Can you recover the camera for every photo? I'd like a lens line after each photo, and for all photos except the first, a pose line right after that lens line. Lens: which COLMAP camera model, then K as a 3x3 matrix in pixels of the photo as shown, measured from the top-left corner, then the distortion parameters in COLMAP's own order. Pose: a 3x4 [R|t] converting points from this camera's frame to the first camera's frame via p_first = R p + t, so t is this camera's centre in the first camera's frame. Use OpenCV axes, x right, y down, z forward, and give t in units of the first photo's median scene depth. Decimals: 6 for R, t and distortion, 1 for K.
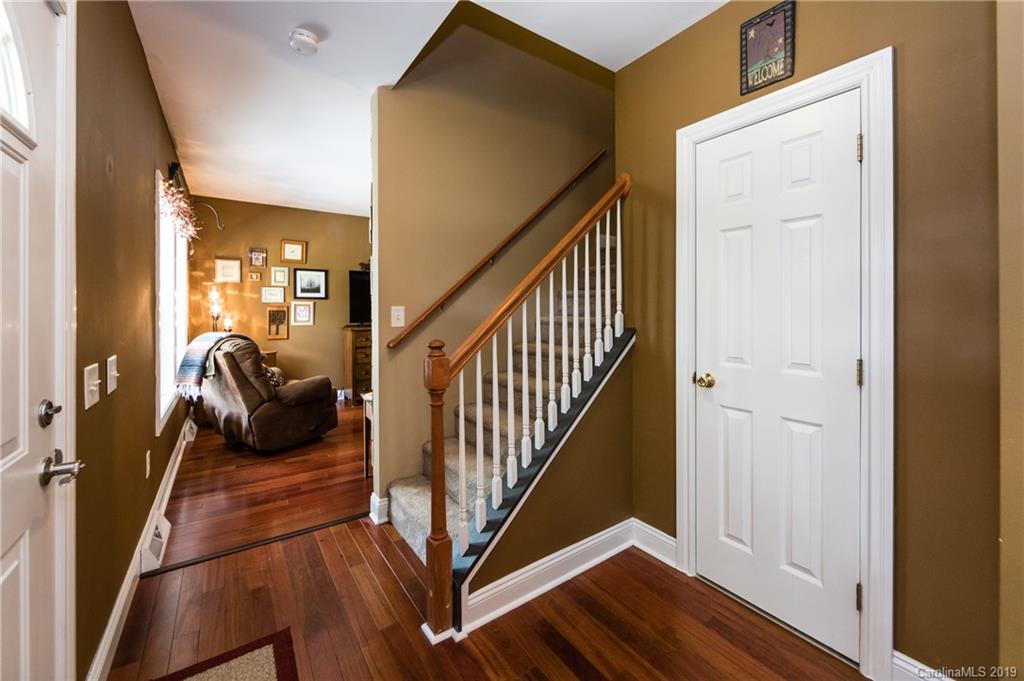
lens RADIAL K [[406.2, 0, 512.5], [0, 406.2, 307.0], [0, 0, 1]] dist [-0.001407, -0.000462]
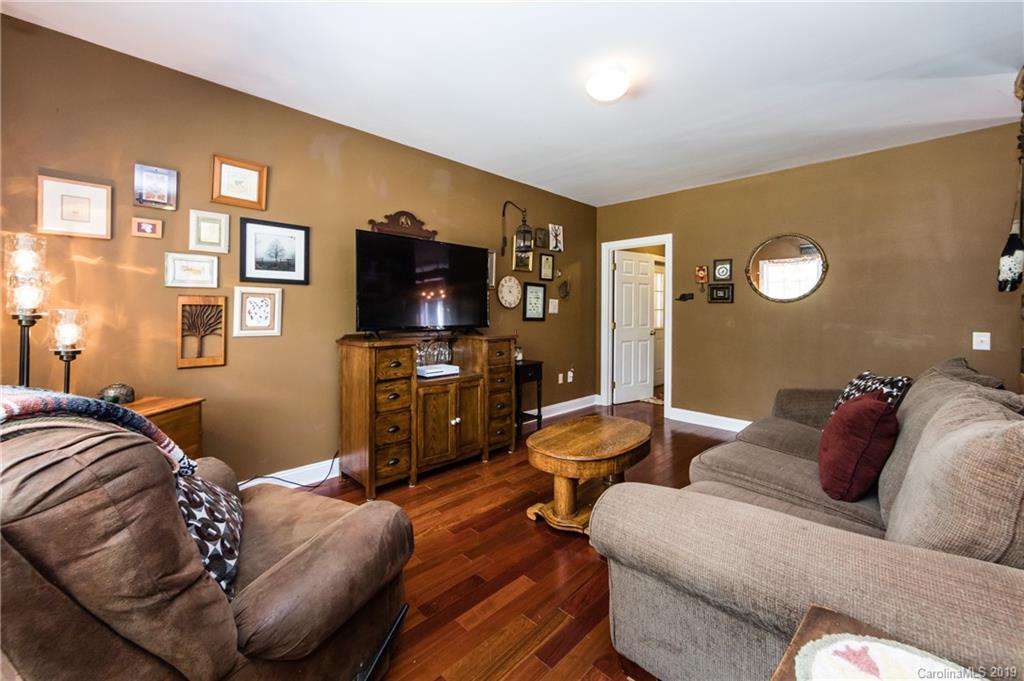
lens RADIAL K [[406.2, 0, 512.0], [0, 406.2, 306.8], [0, 0, 1]] dist [-0.001407, -0.000462]
pose [[0.984937, 0.011655, 0.172523, -0.308503], [-0.010186, 0.999904, -0.009392, 0.011452], [-0.172616, 0.007494, 0.984961, 0.479362]]
